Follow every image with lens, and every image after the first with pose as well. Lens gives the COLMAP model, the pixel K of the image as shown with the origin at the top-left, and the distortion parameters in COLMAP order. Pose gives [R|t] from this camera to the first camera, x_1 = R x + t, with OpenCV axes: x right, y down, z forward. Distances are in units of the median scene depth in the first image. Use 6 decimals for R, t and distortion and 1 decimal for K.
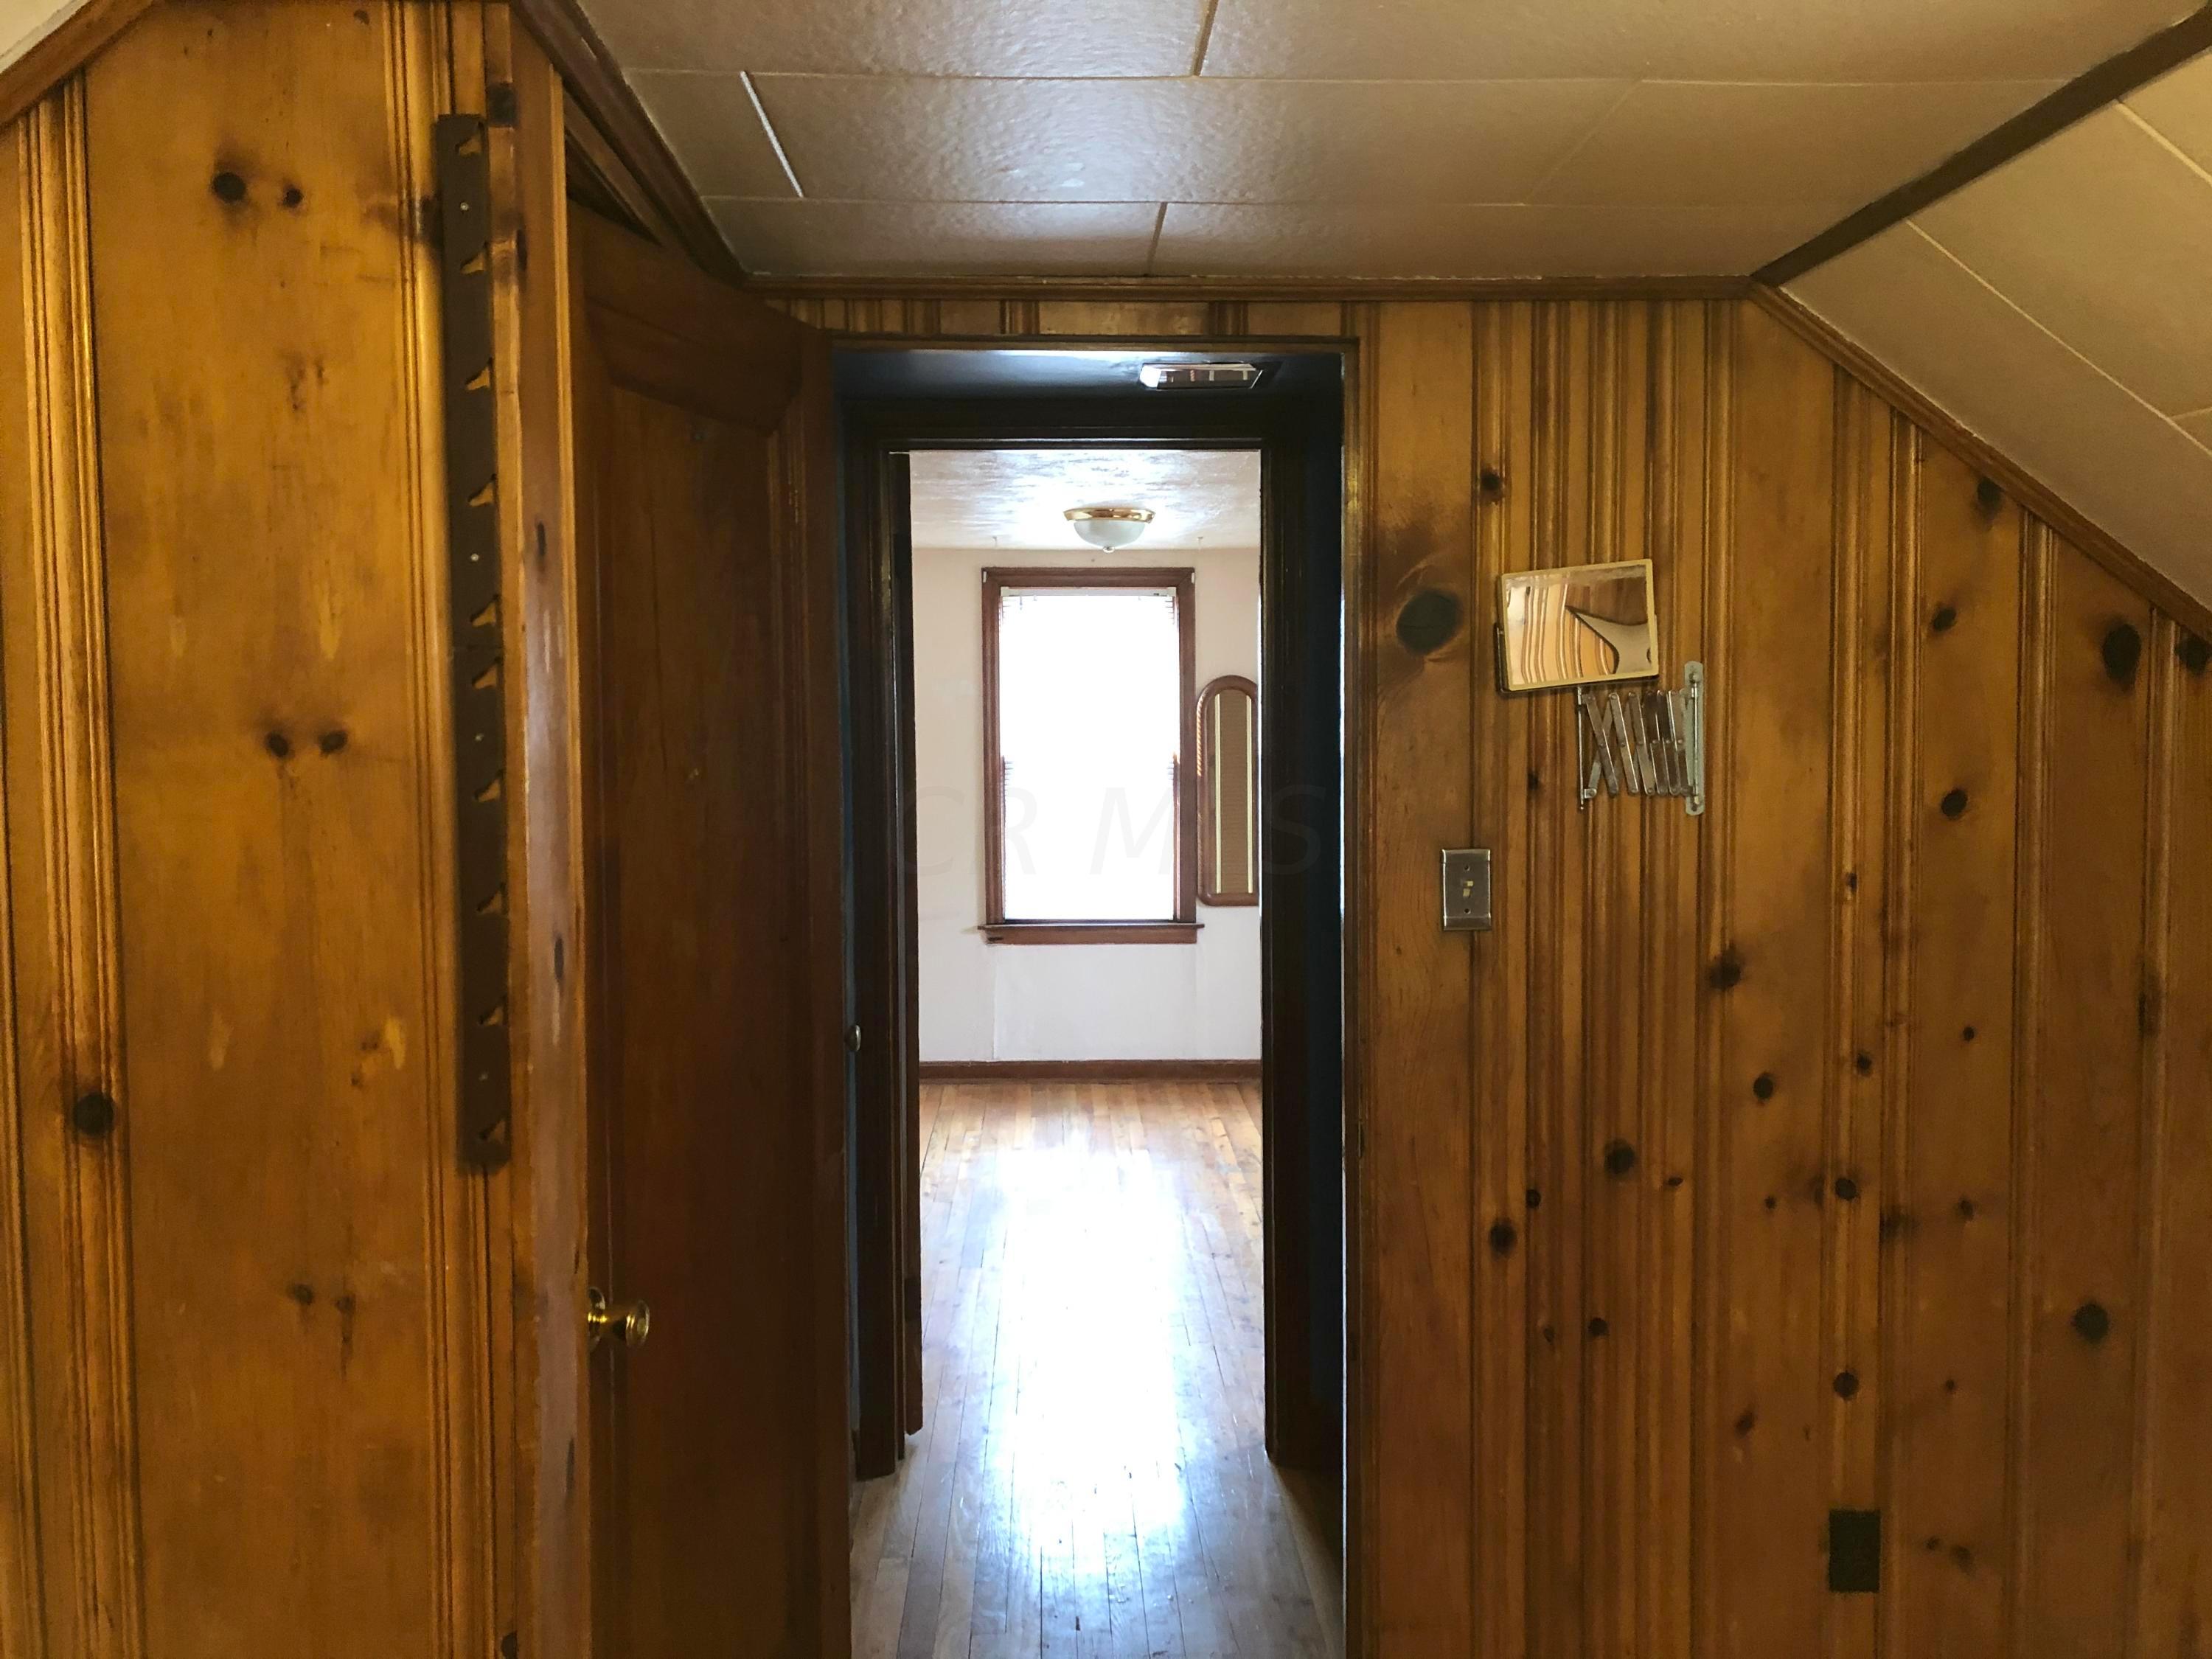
lens RADIAL K [[1791.4, 0, 1115.1], [0, 1791.4, 790.9], [0, 0, 1]] dist [0.058742, -0.065270]
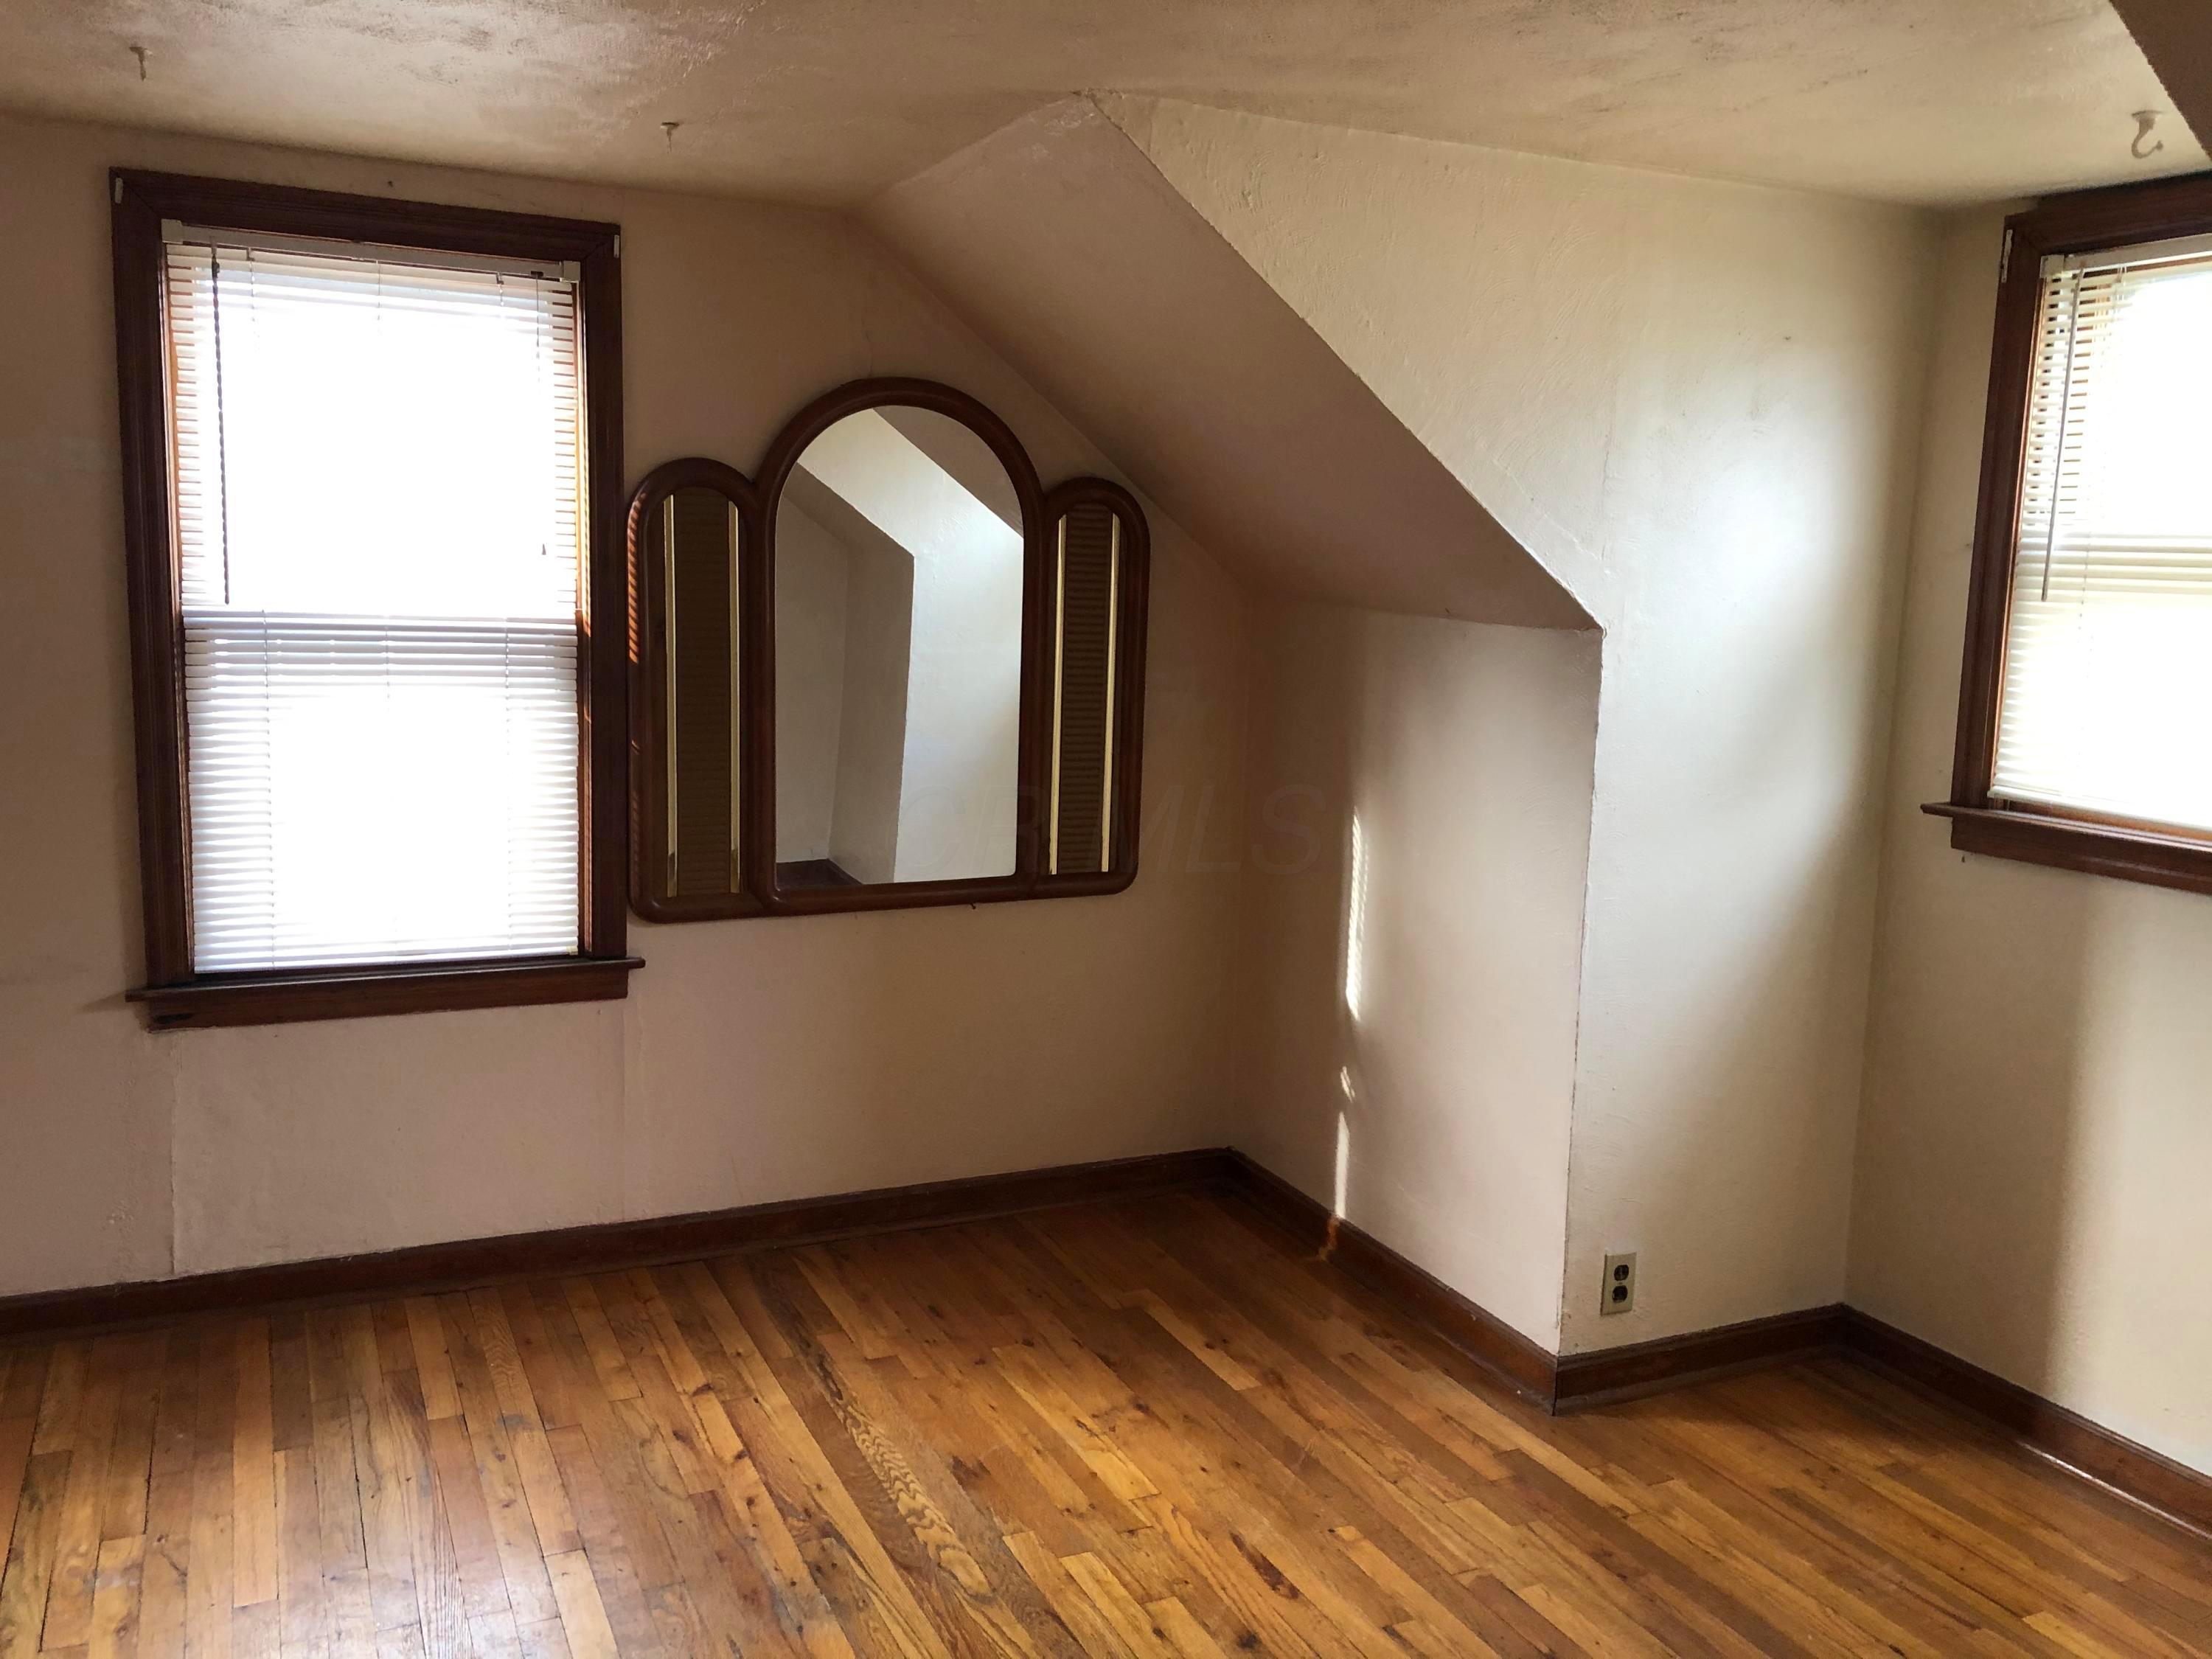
lens RADIAL K [[1791.4, 0, 1115.1], [0, 1791.4, 790.9], [0, 0, 1]] dist [0.058742, -0.065270]
pose [[0.916436, -0.022137, 0.399569, -0.030038], [-0.011043, 0.996690, 0.080547, -0.014955], [-0.400029, -0.078229, 0.913158, 0.499314]]
